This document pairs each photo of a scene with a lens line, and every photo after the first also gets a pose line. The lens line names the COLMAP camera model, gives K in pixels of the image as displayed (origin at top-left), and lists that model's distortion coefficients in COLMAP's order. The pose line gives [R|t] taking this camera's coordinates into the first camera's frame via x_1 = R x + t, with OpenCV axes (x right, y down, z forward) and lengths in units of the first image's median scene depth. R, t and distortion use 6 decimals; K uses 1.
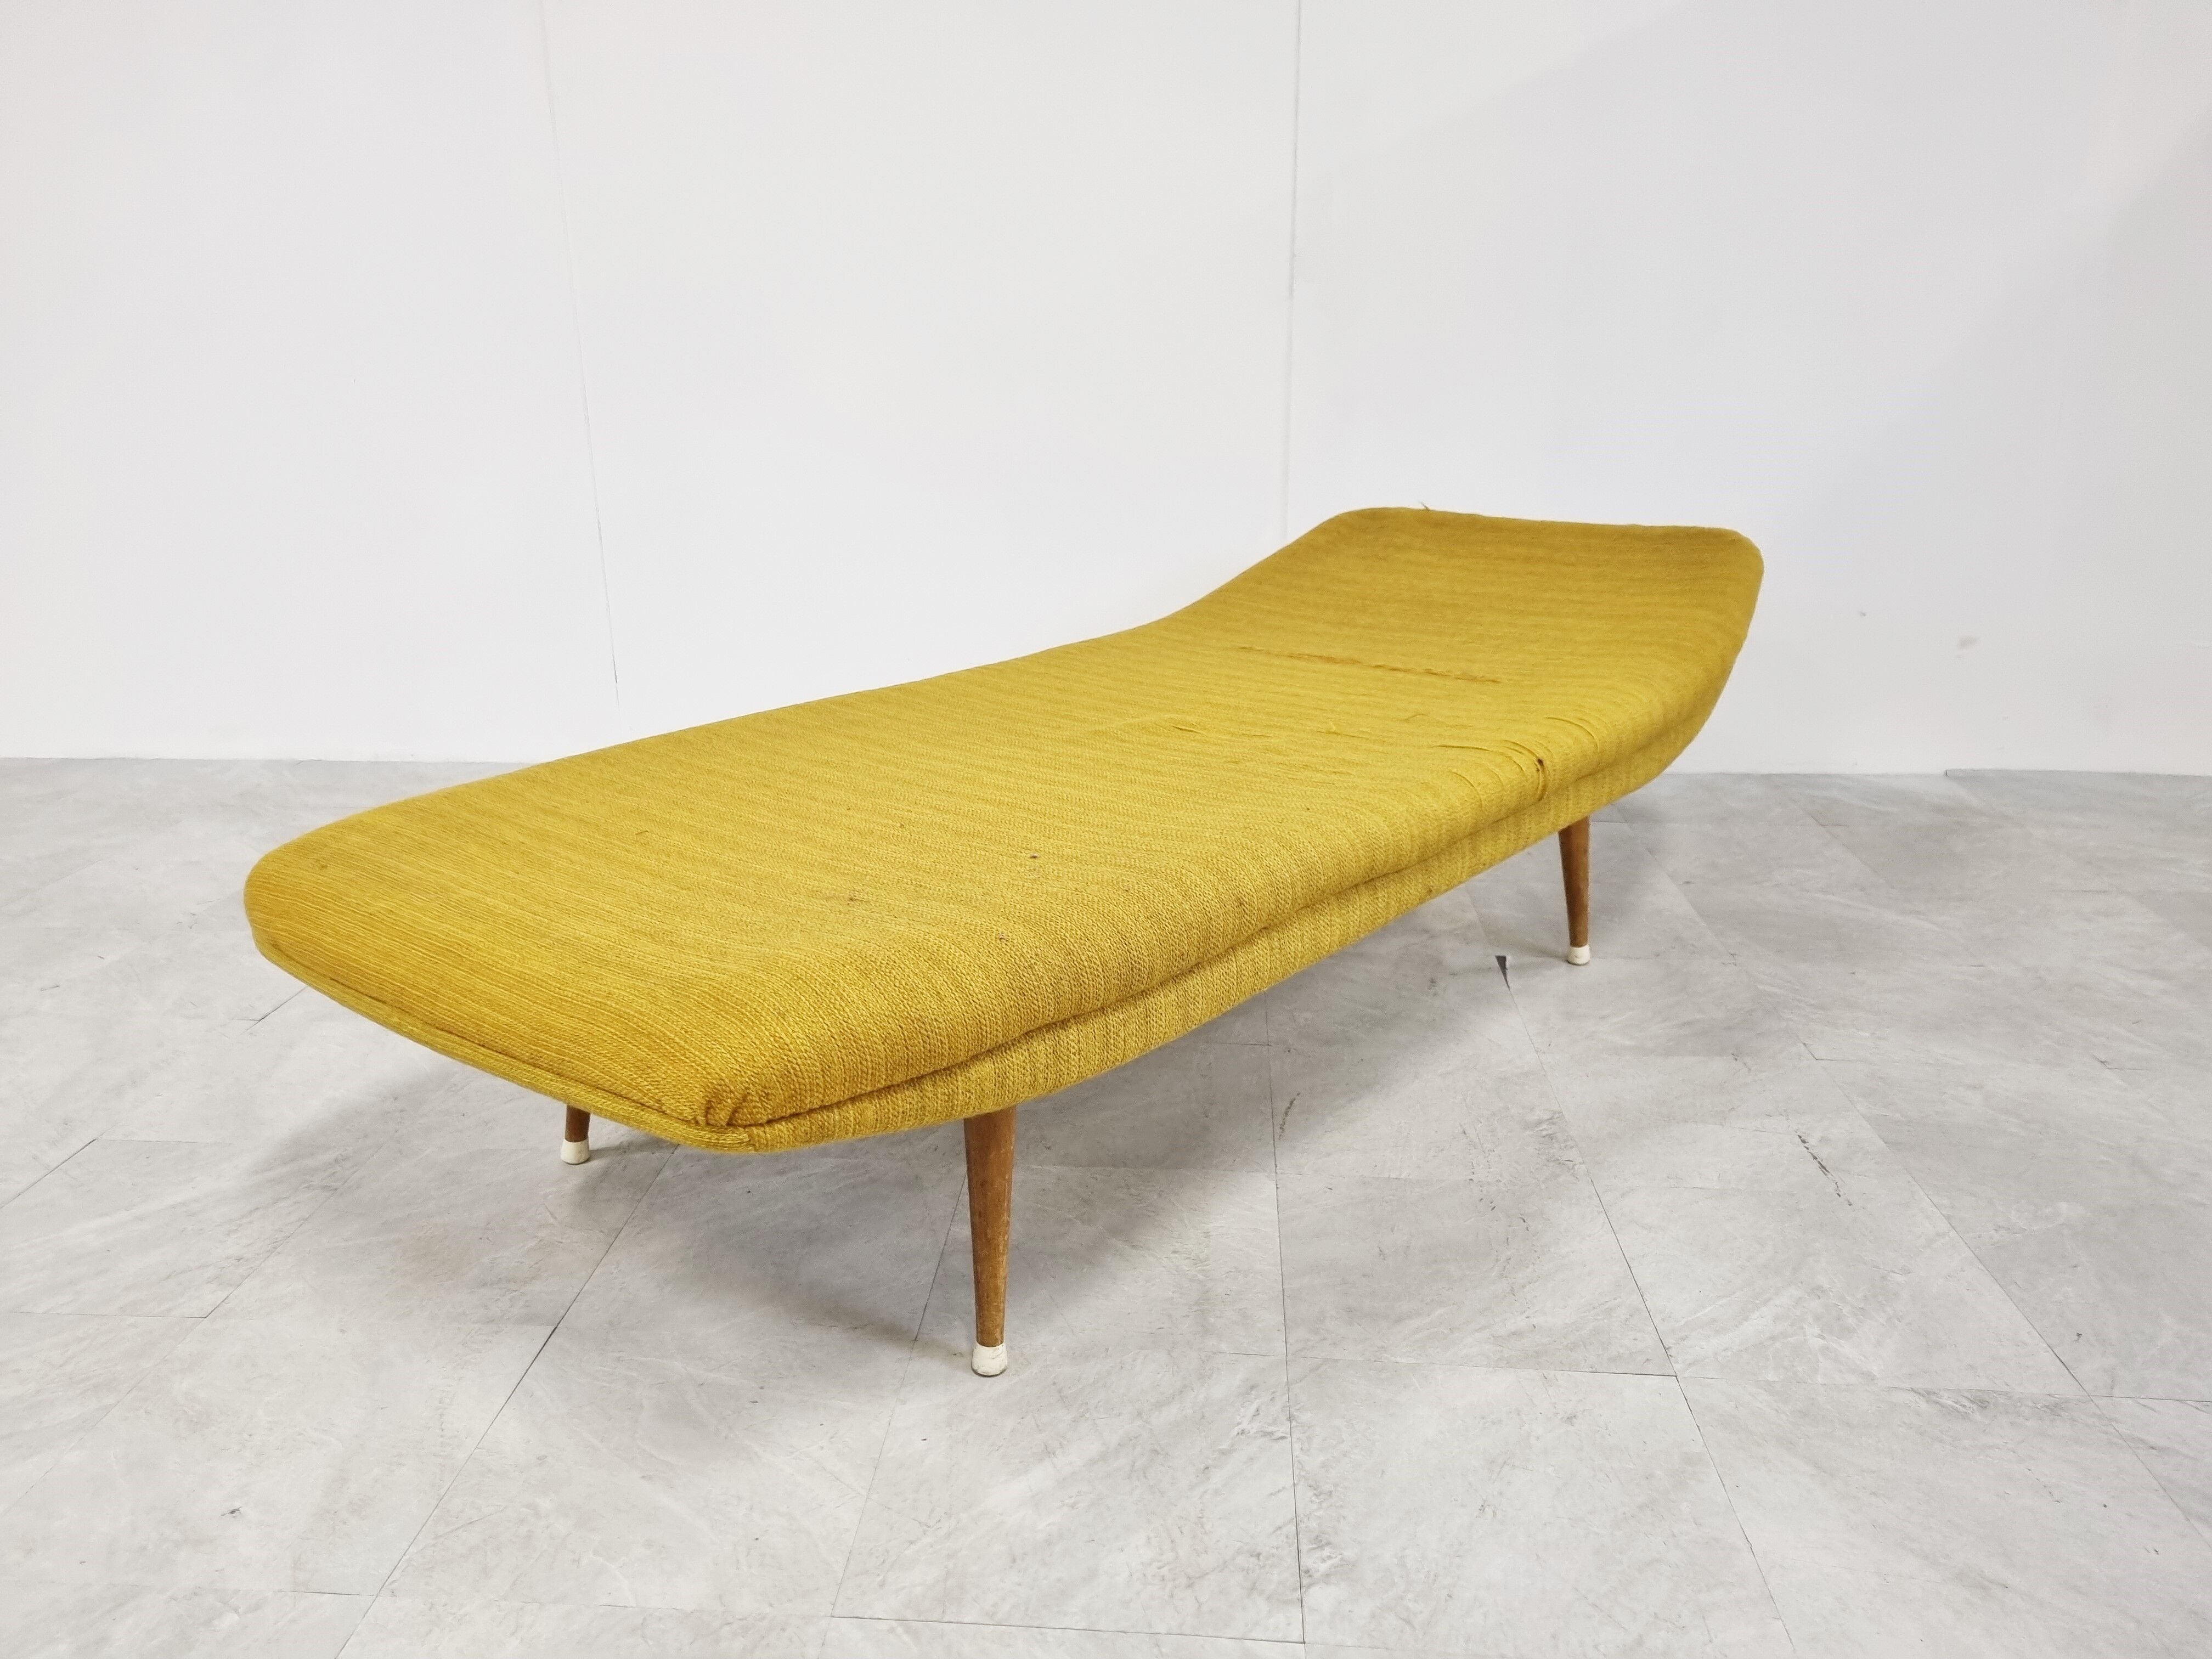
lens RADIAL K [[1655.3, 0, 1077.8], [0, 1655.3, 847.9], [0, 0, 1]] dist [0.064194, -0.041950]
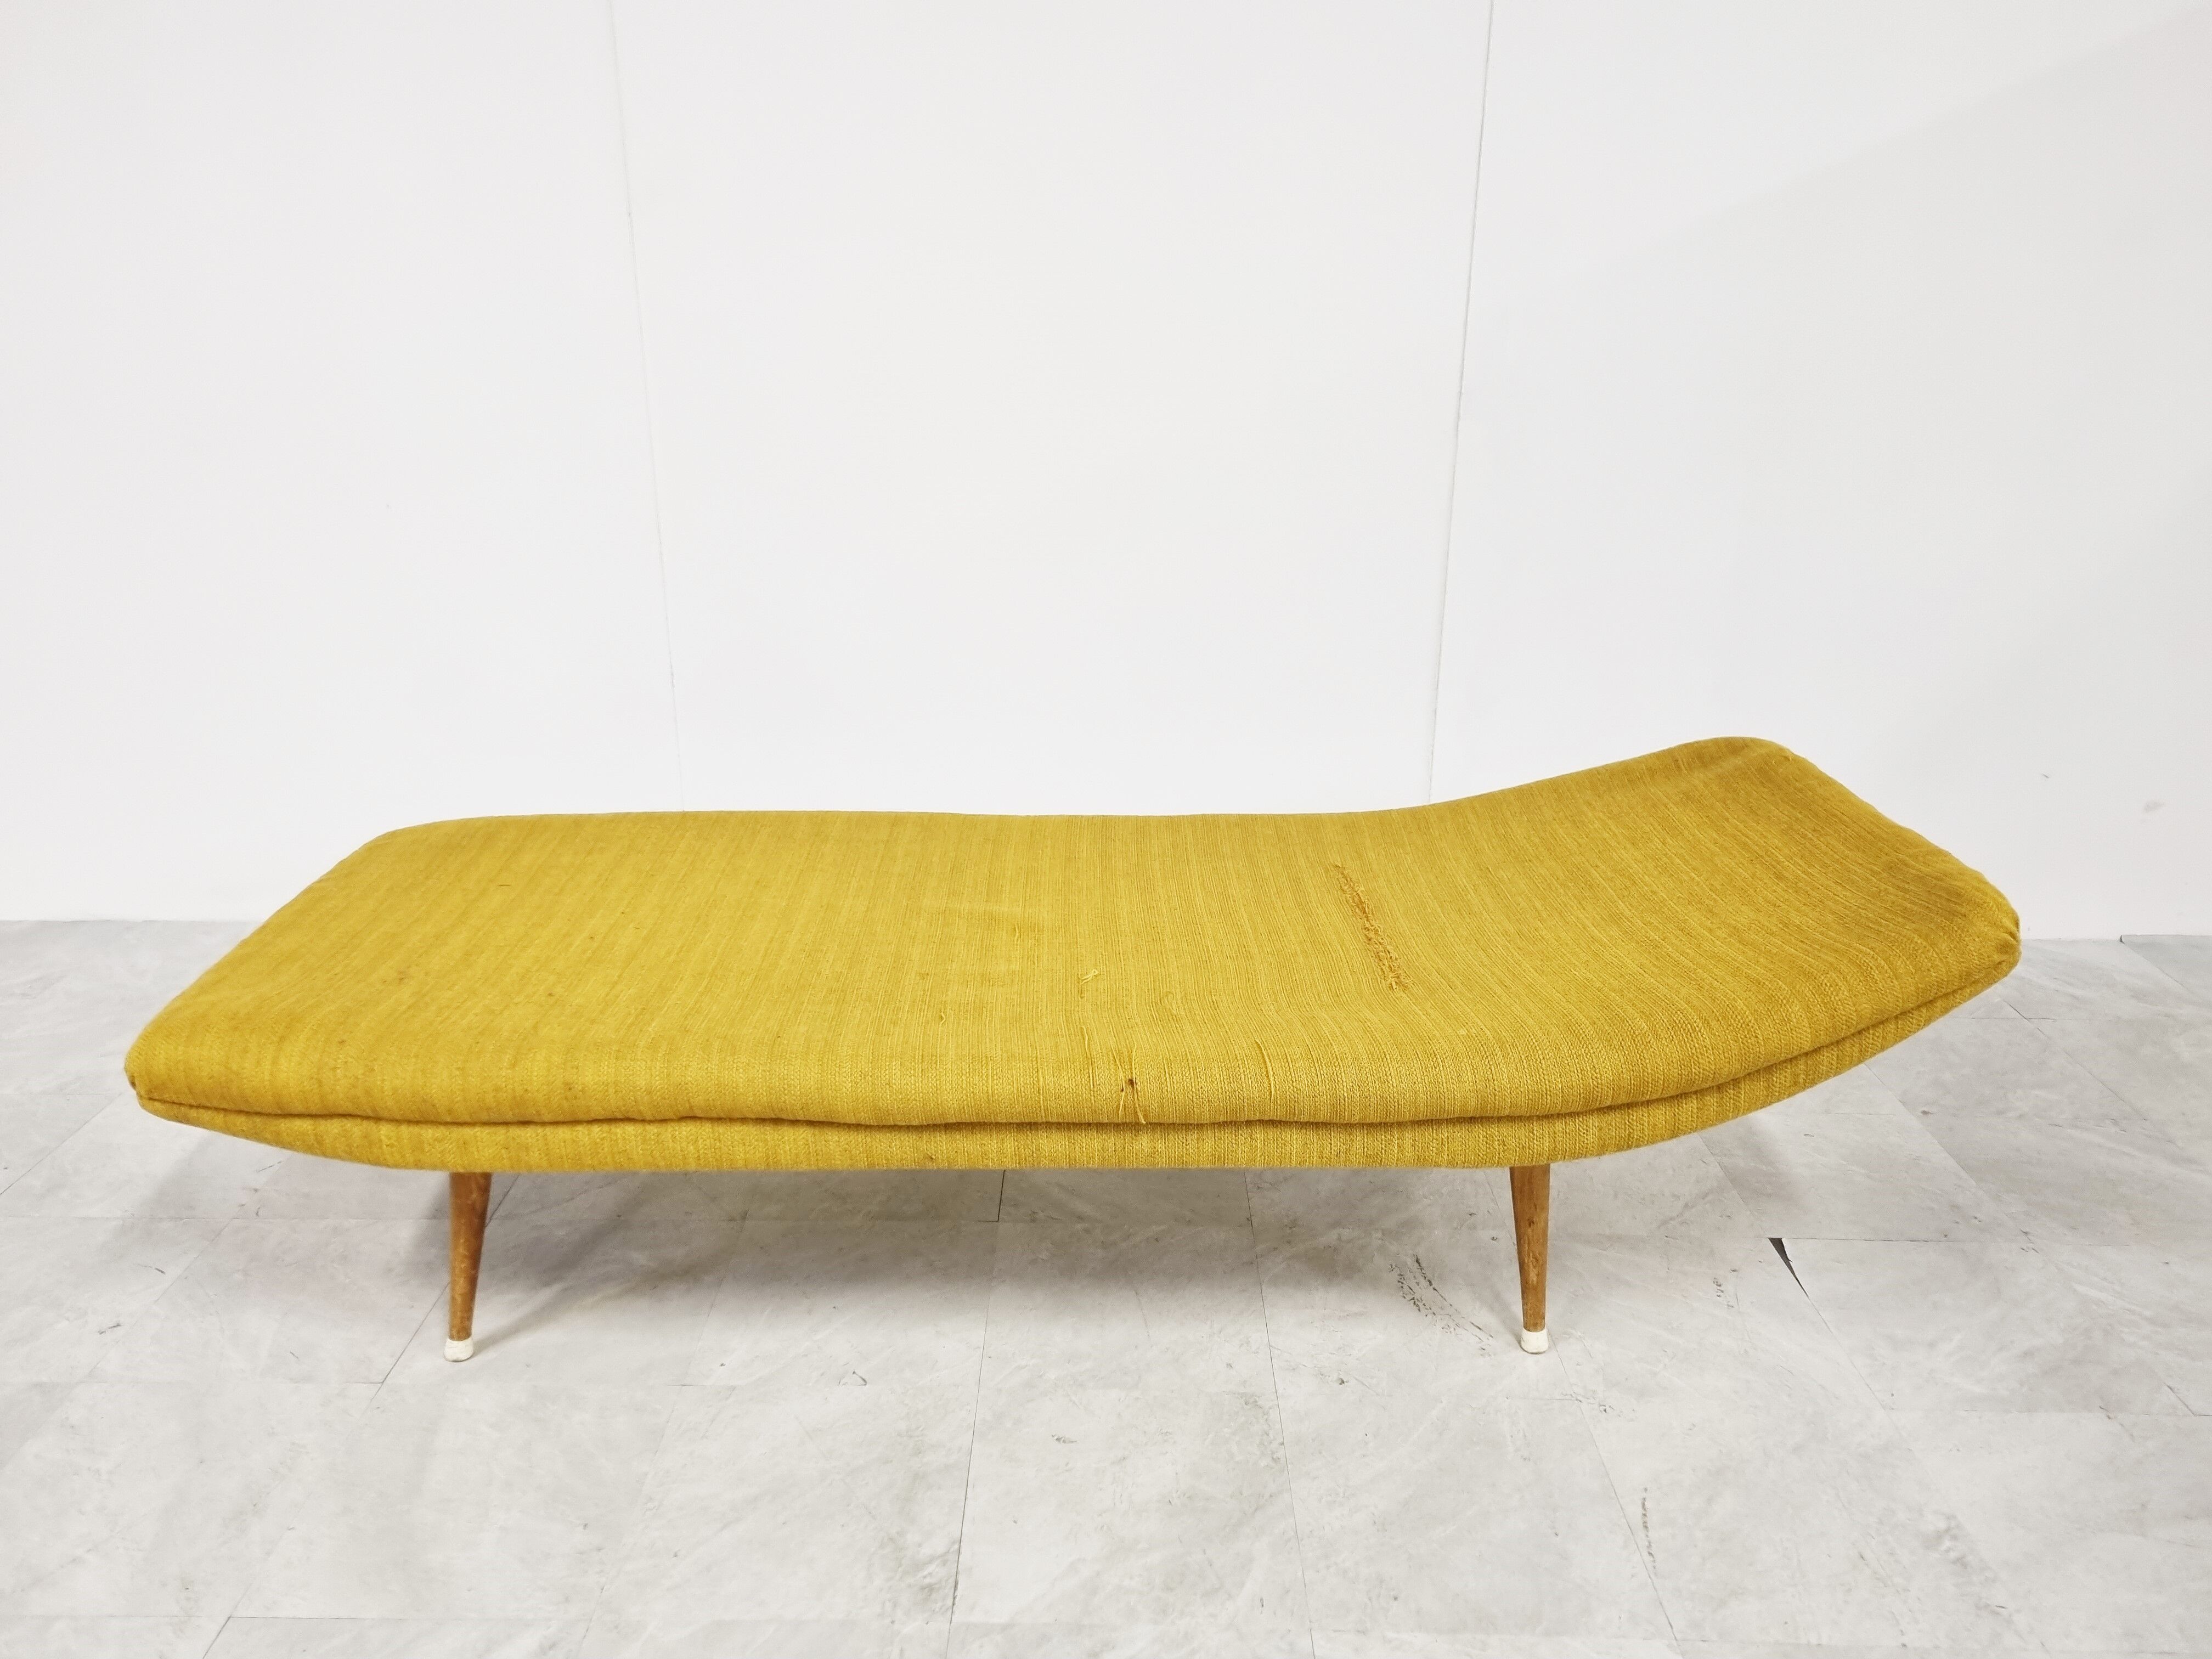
lens RADIAL K [[1655.3, 0, 1089.9], [0, 1655.3, 833.8], [0, 0, 1]] dist [0.064194, -0.041950]
pose [[0.997364, -0.006156, 0.072306, -0.275395], [0.004174, 0.999612, 0.027523, -0.277120], [-0.072447, -0.027148, 0.997003, 0.201911]]
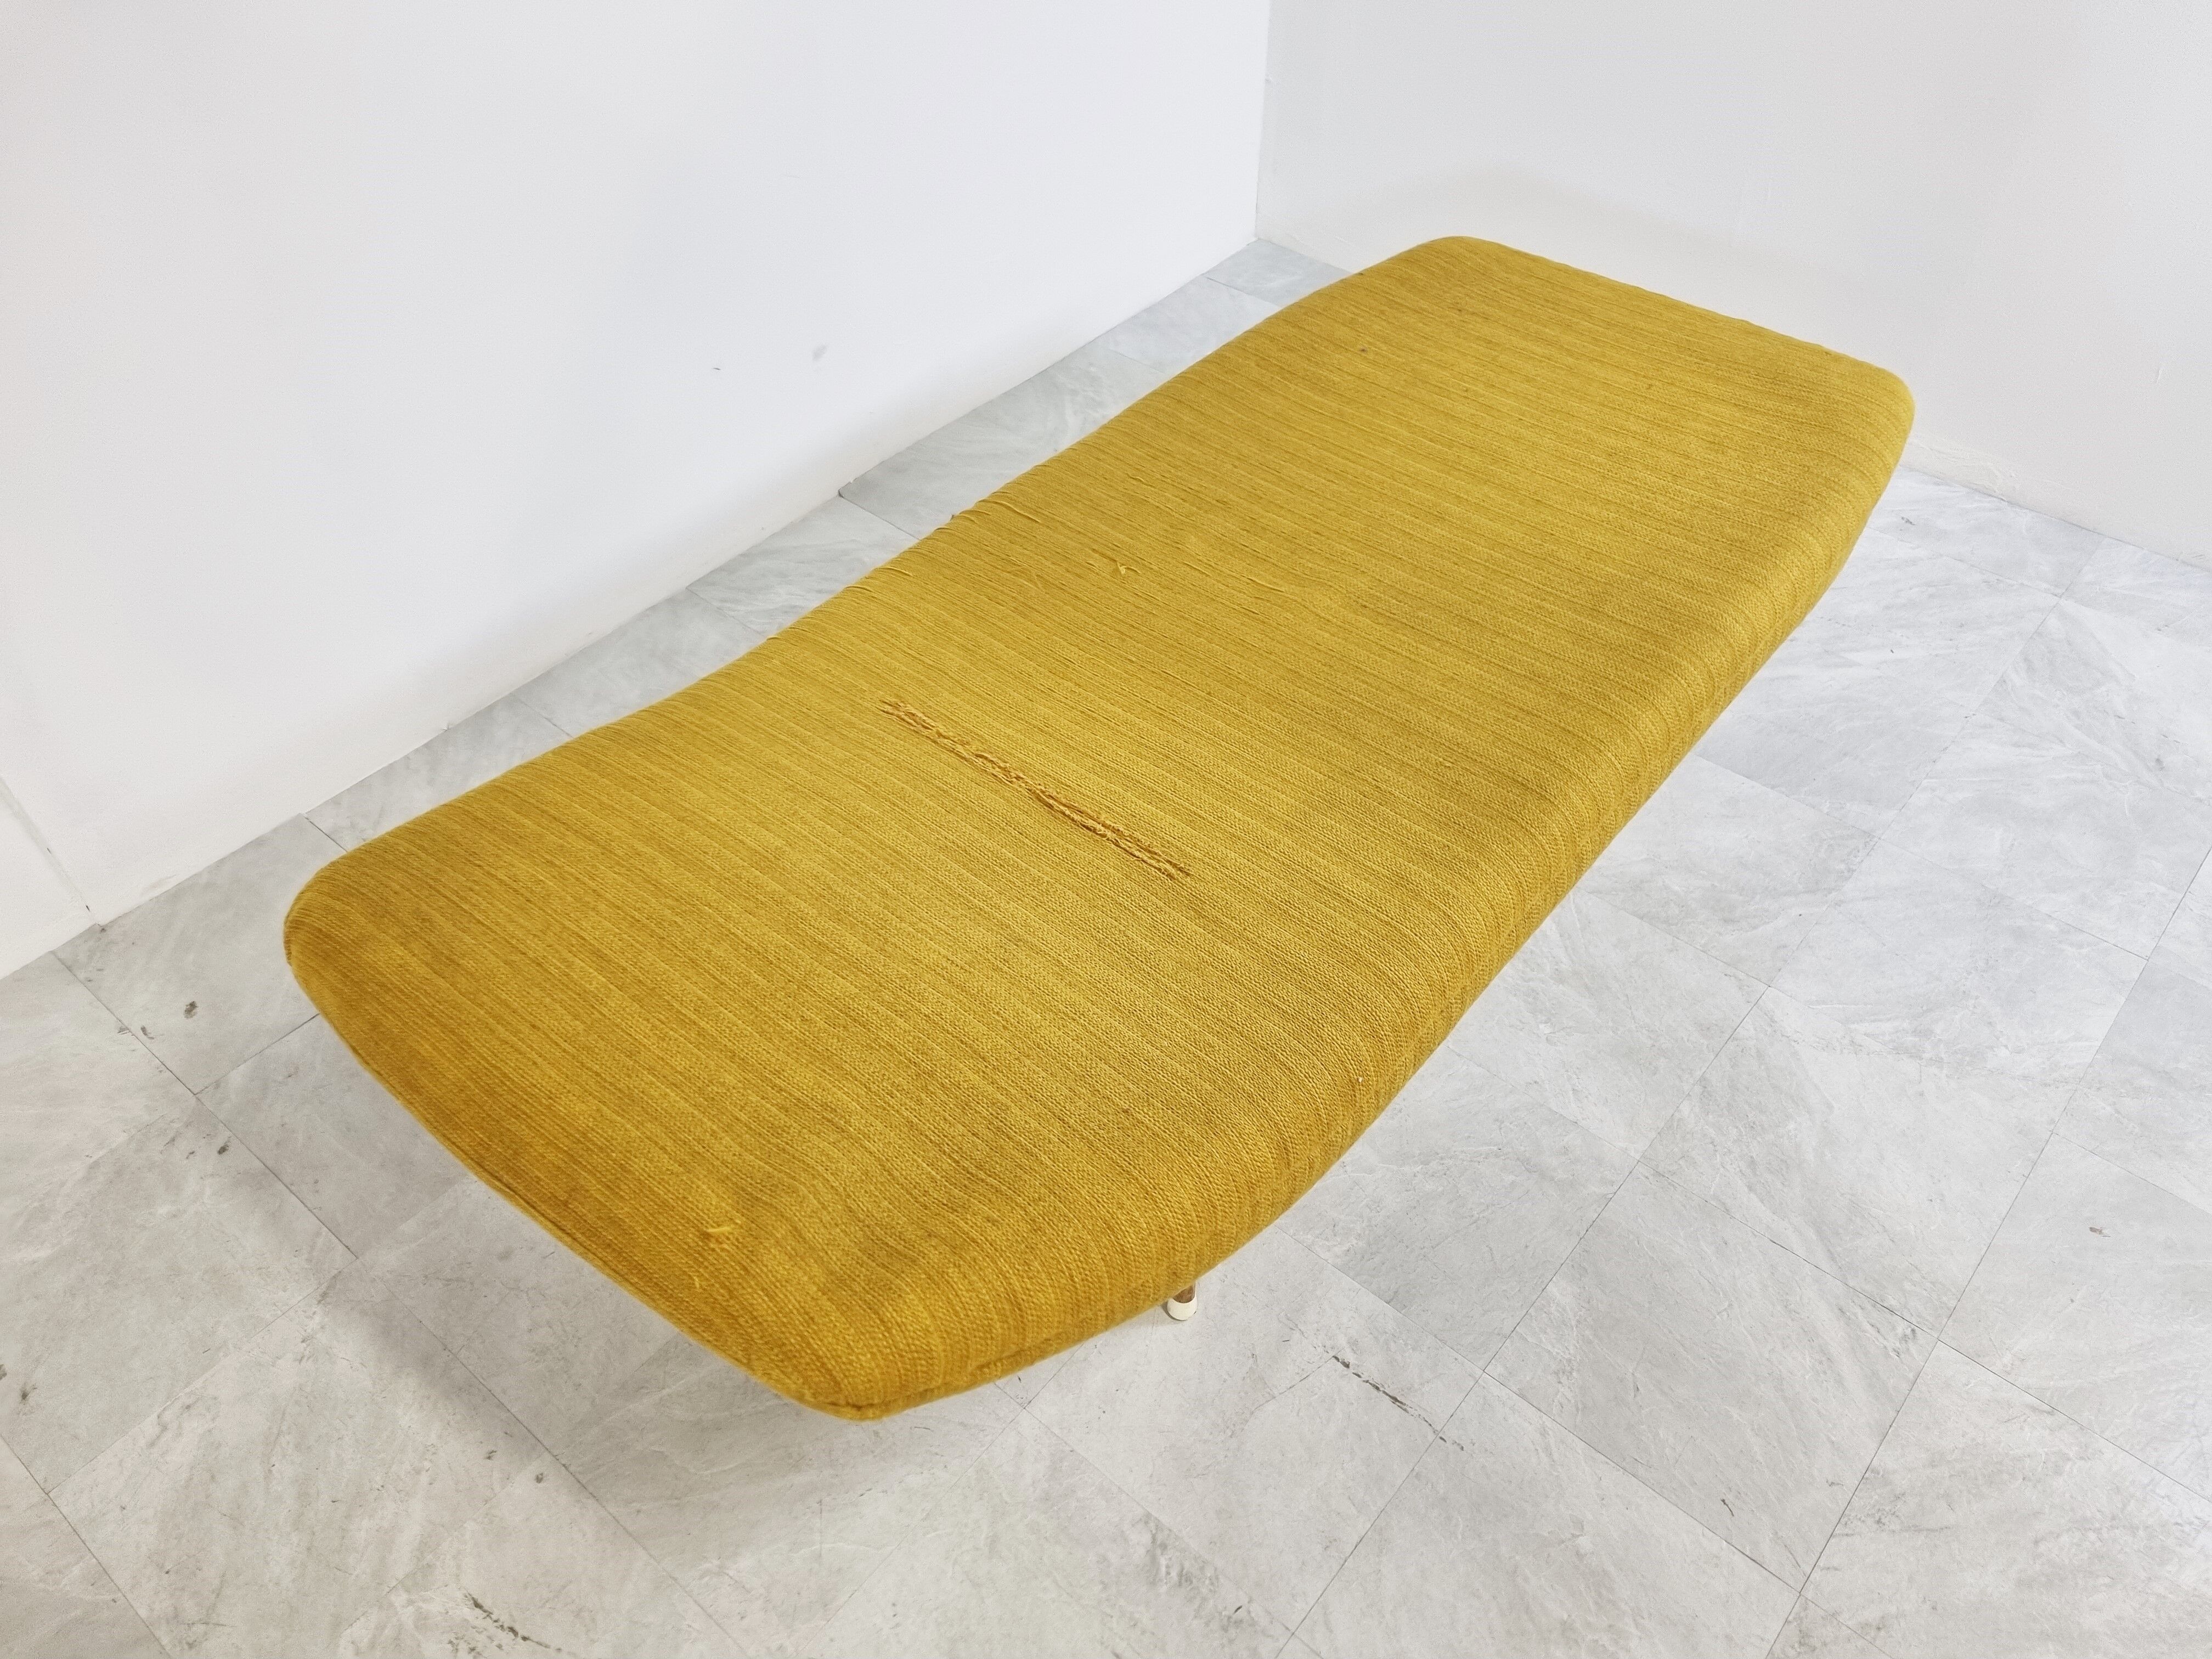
lens RADIAL K [[1655.3, 0, 1104.2], [0, 1655.3, 852.8], [0, 0, 1]] dist [0.064194, -0.041950]
pose [[0.581352, -0.575576, 0.575102, -0.016671], [0.245111, 0.797868, 0.550752, -0.707305], [-0.775855, -0.179217, 0.604922, 0.706179]]
